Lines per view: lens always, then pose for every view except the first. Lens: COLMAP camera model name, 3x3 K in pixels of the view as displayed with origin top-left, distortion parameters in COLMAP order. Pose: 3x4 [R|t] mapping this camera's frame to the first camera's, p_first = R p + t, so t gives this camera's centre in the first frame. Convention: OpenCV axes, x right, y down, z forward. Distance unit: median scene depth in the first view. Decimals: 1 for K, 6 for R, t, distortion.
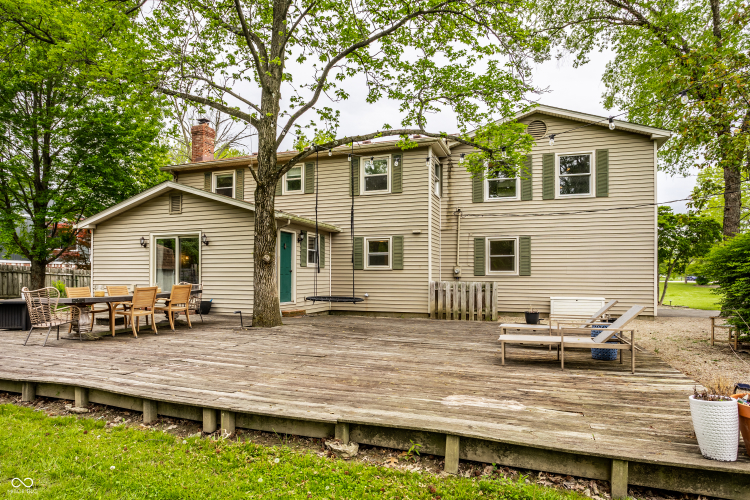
lens RADIAL K [[433.4, 0, 354.3], [0, 433.4, 272.8], [0, 0, 1]] dist [-0.020951, 0.000931]
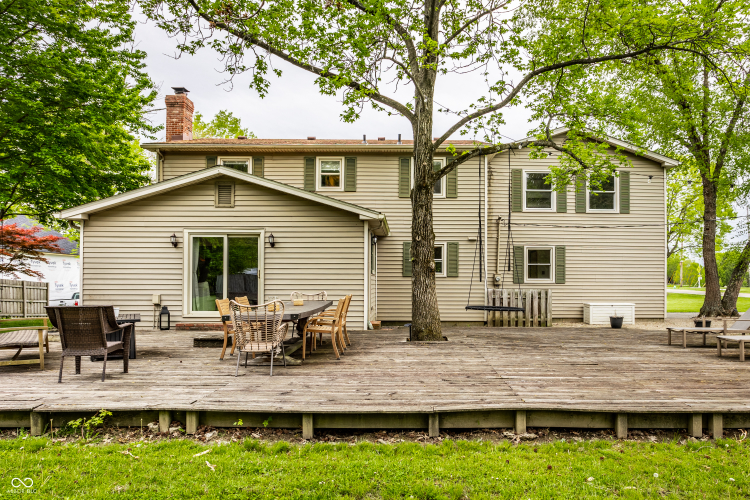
lens RADIAL K [[475.5, 0, 392.7], [0, 475.5, 272.5], [0, 0, 1]] dist [-0.018915, -0.001430]
pose [[0.936138, 0.008355, 0.351534, -0.423474], [-0.003887, 0.999902, -0.013414, -0.003004], [-0.351612, 0.011191, 0.936079, 0.056211]]
